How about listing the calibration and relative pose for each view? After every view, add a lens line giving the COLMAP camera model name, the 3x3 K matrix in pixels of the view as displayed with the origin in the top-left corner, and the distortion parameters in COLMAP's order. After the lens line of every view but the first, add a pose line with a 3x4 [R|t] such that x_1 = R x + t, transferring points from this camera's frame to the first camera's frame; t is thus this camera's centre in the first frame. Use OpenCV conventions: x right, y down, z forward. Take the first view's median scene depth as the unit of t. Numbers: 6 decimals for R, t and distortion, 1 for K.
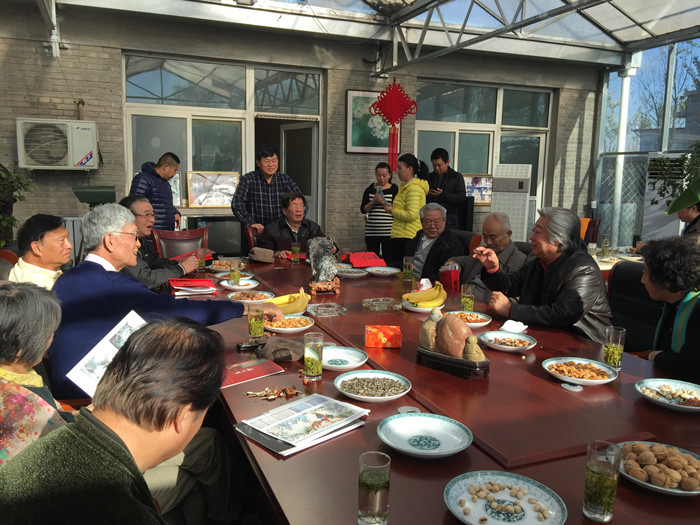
lens RADIAL K [[591.5, 0, 350.0], [0, 591.5, 262.5], [0, 0, 1]] dist [0.082161, -0.119603]
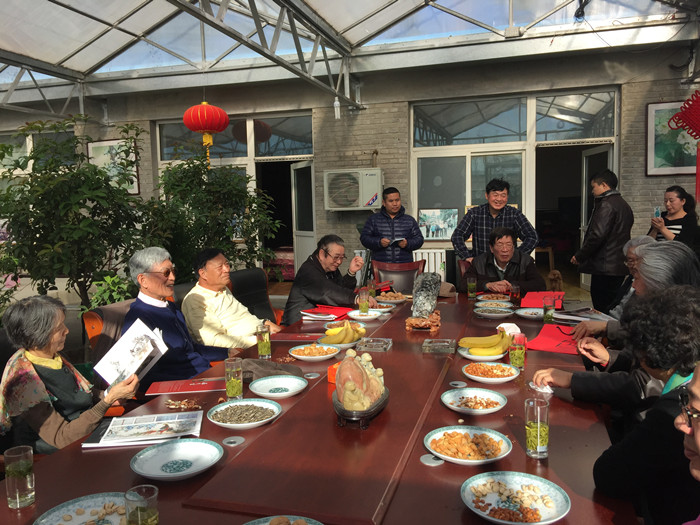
lens RADIAL K [[591.5, 0, 350.0], [0, 591.5, 262.5], [0, 0, 1]] dist [0.082161, -0.119603]
pose [[0.774388, 0.020323, -0.632385, 0.233191], [-0.053926, 0.997967, -0.033963, -0.009389], [0.630409, 0.060402, 0.773909, 0.078419]]
